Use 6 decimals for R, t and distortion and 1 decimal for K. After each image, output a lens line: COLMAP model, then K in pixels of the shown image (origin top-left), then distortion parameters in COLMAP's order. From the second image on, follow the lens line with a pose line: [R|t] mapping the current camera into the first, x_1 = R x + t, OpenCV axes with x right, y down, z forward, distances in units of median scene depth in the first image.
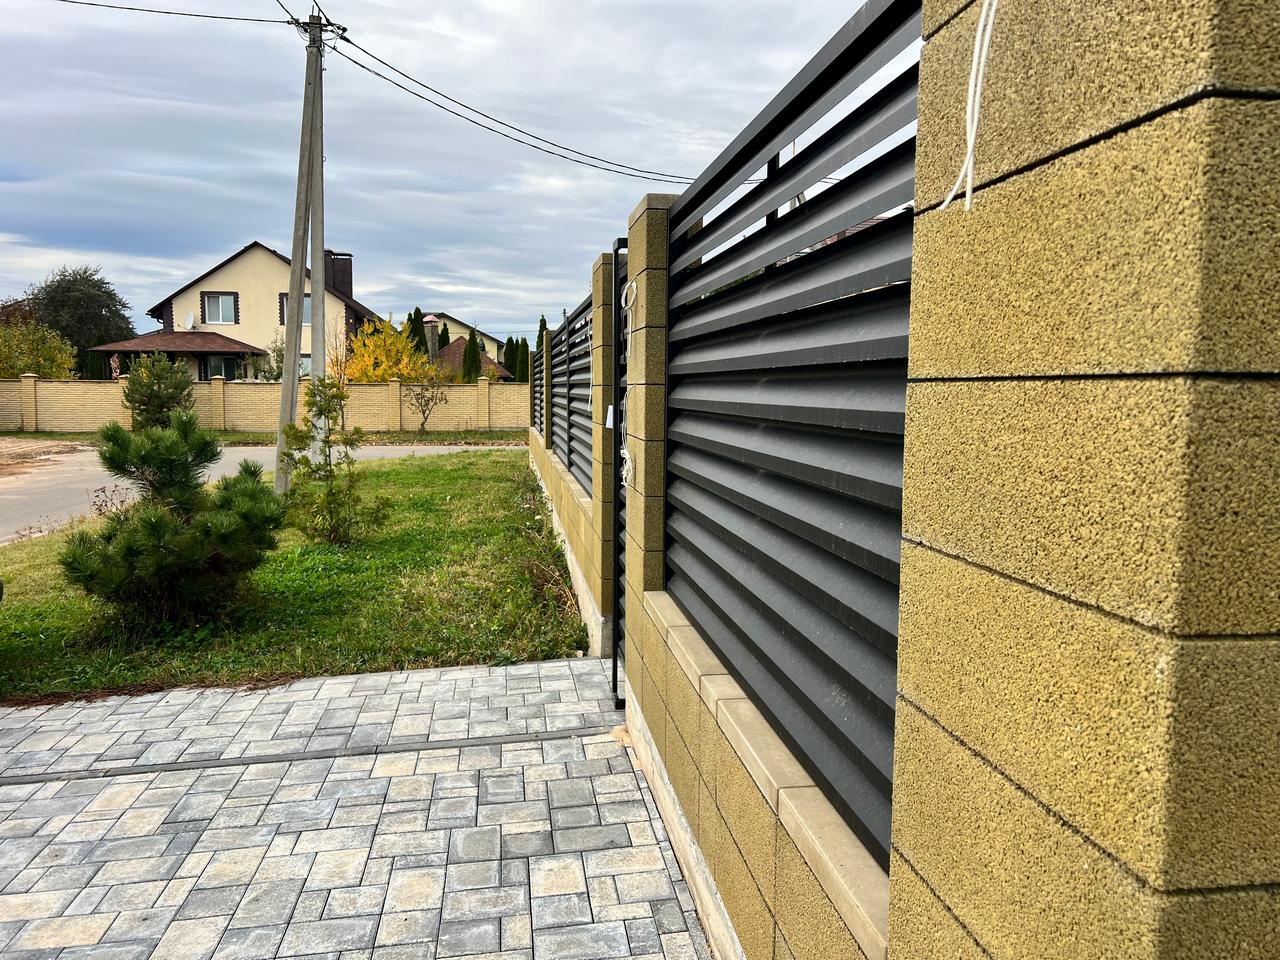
lens RADIAL K [[970.4, 0, 625.8], [0, 970.4, 480.3], [0, 0, 1]] dist [0.059817, -0.053786]
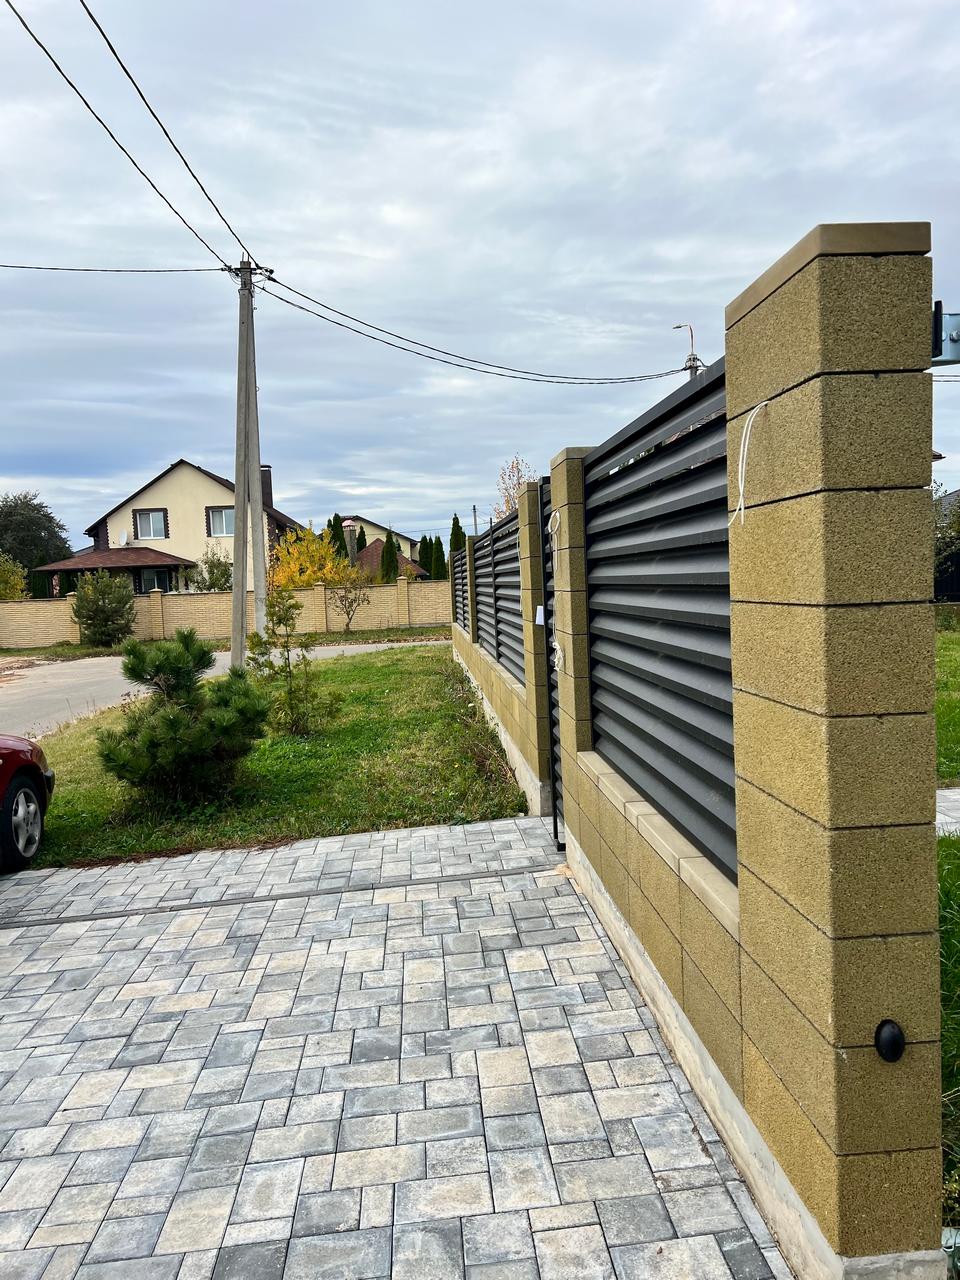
lens RADIAL K [[968.7, 0, 475.7], [0, 968.7, 641.9], [0, 0, 1]] dist [0.069236, -0.065022]
pose [[0.996711, -0.047408, -0.065718, -0.018794], [0.045411, 0.998470, -0.031558, 0.002560], [0.067114, 0.028470, 0.997339, -0.226673]]
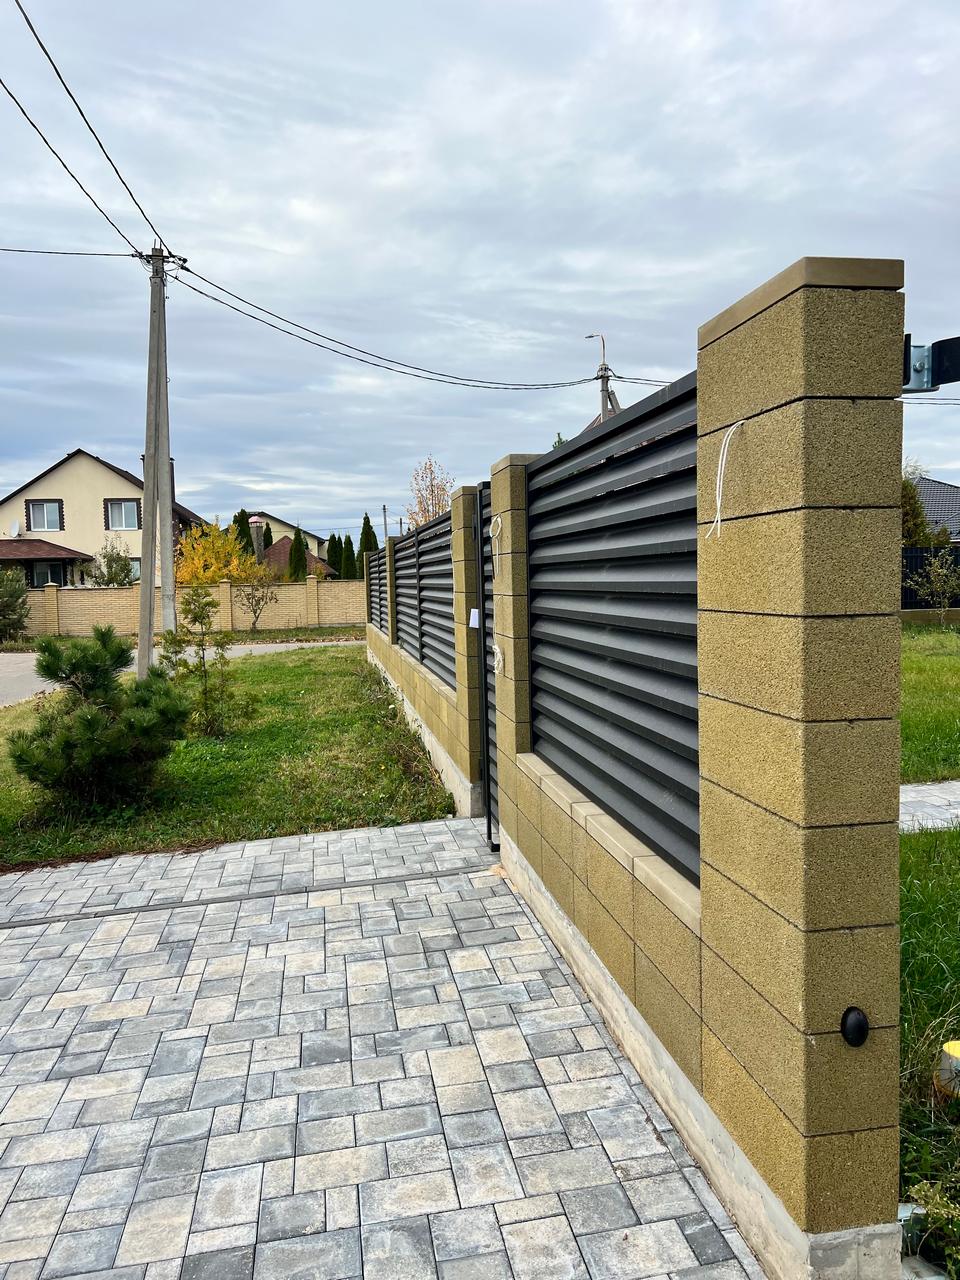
lens RADIAL K [[970.4, 0, 480.0], [0, 970.4, 640.0], [0, 0, 1]] dist [0.059817, -0.053786]
pose [[0.998789, -0.033657, 0.035882, -0.055228], [0.034768, 0.998921, -0.030805, 0.000094], [-0.034807, 0.032015, 0.998881, -0.235416]]
